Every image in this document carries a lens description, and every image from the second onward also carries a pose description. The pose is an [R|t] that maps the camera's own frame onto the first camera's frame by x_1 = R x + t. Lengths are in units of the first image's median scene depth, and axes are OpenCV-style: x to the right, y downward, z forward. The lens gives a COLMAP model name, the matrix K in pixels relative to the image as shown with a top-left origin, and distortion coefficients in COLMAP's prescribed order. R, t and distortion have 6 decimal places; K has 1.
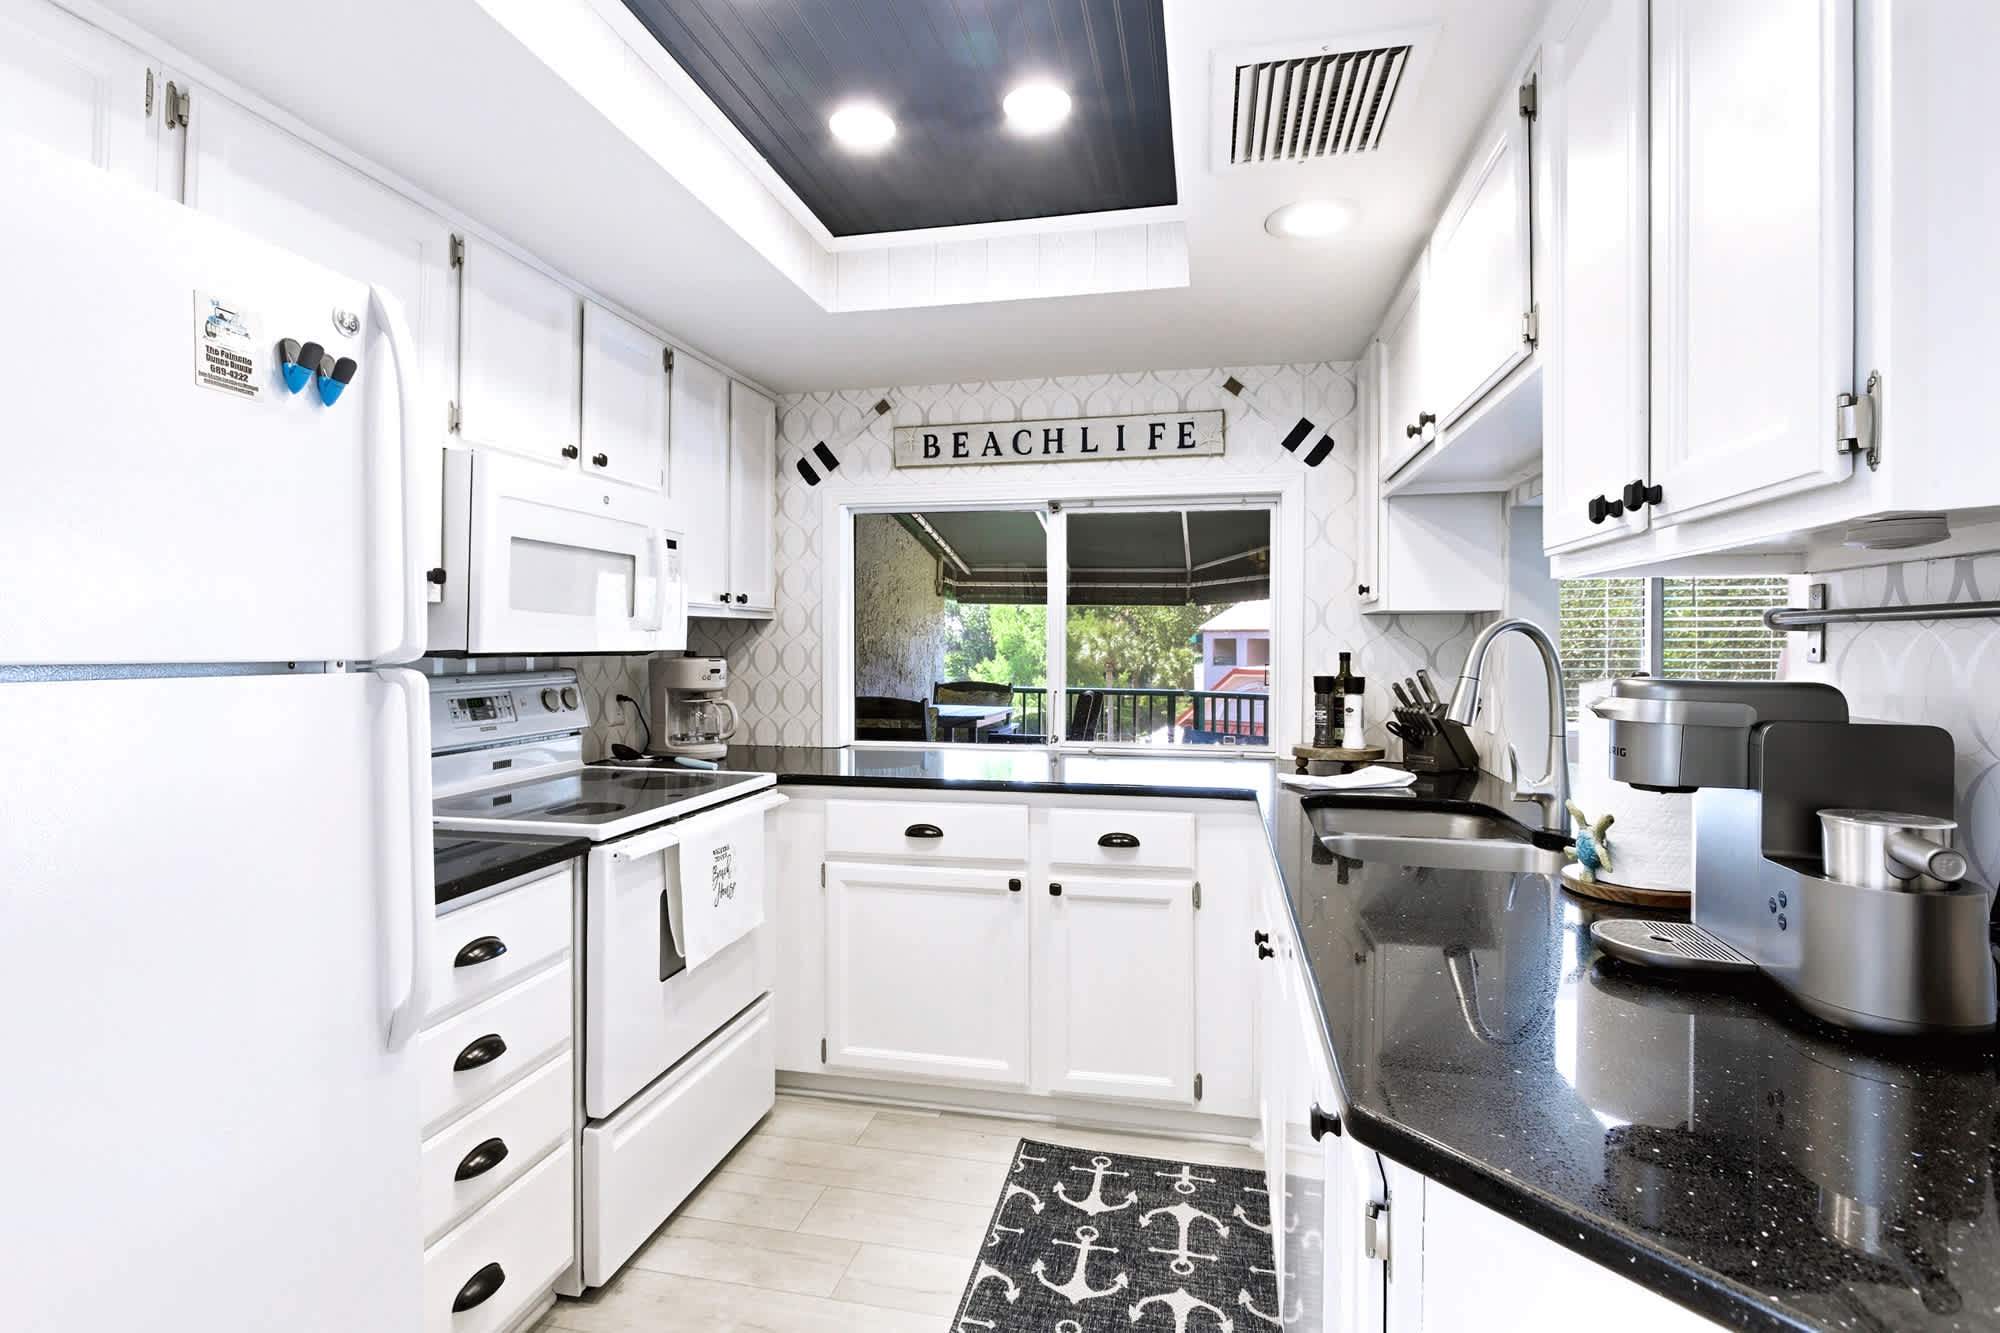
lens RADIAL K [[1015.7, 0, 994.2], [0, 1015.7, 655.1], [0, 0, 1]] dist [-0.005976, 0.000935]
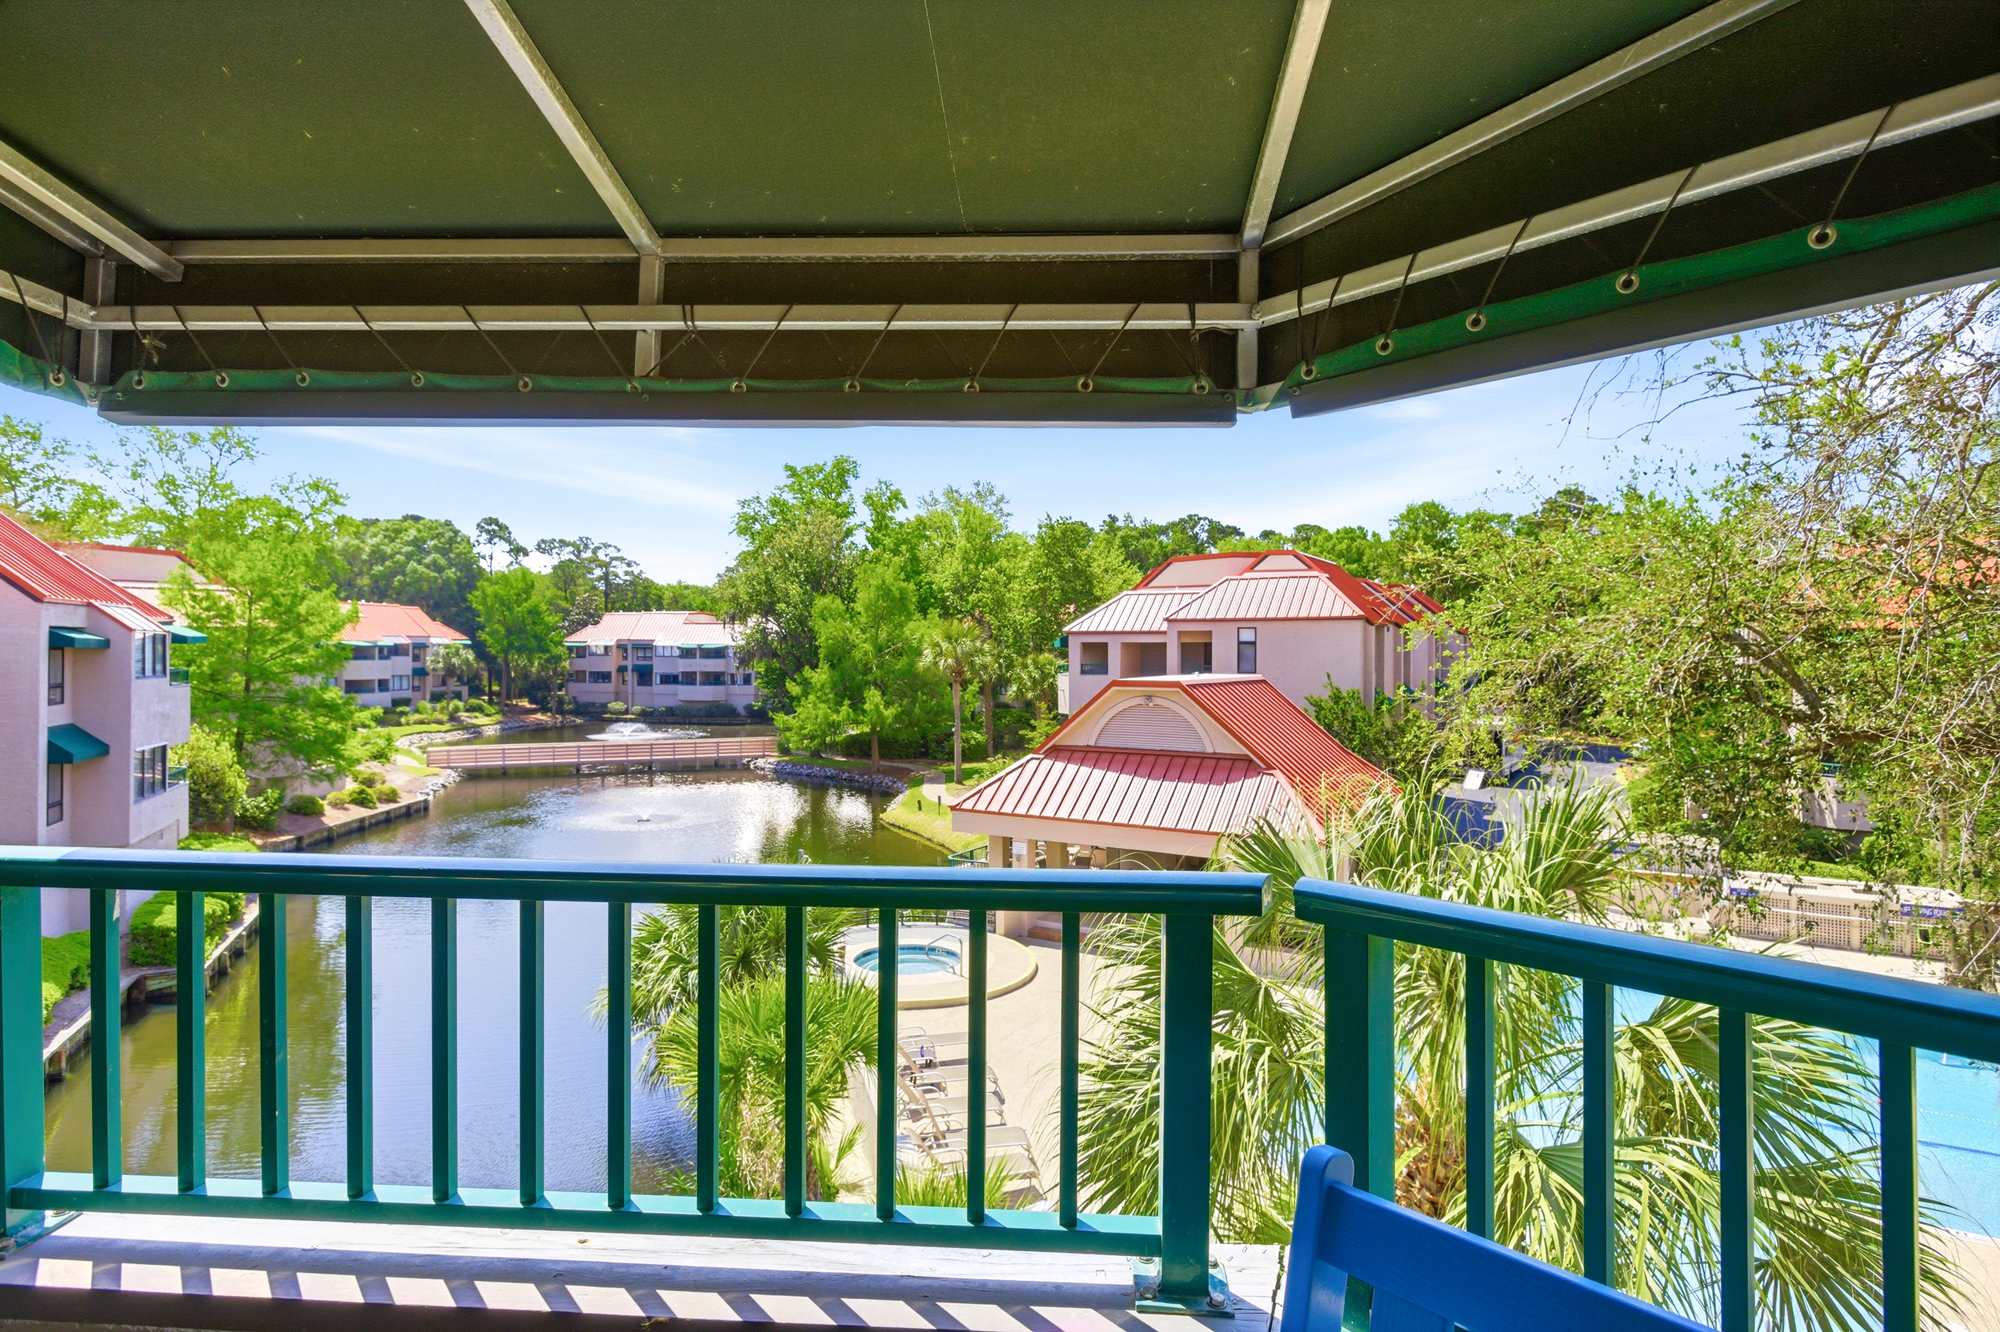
lens RADIAL K [[1083.4, 0, 998.0], [0, 1083.4, 663.1], [0, 0, 1]] dist [0.002661, 0.000407]
pose [[0.989093, -0.001172, 0.147286, 0.016673], [0.001039, 0.999999, 0.000979, -0.000328], [-0.147287, -0.000815, 0.989093, 0.117882]]
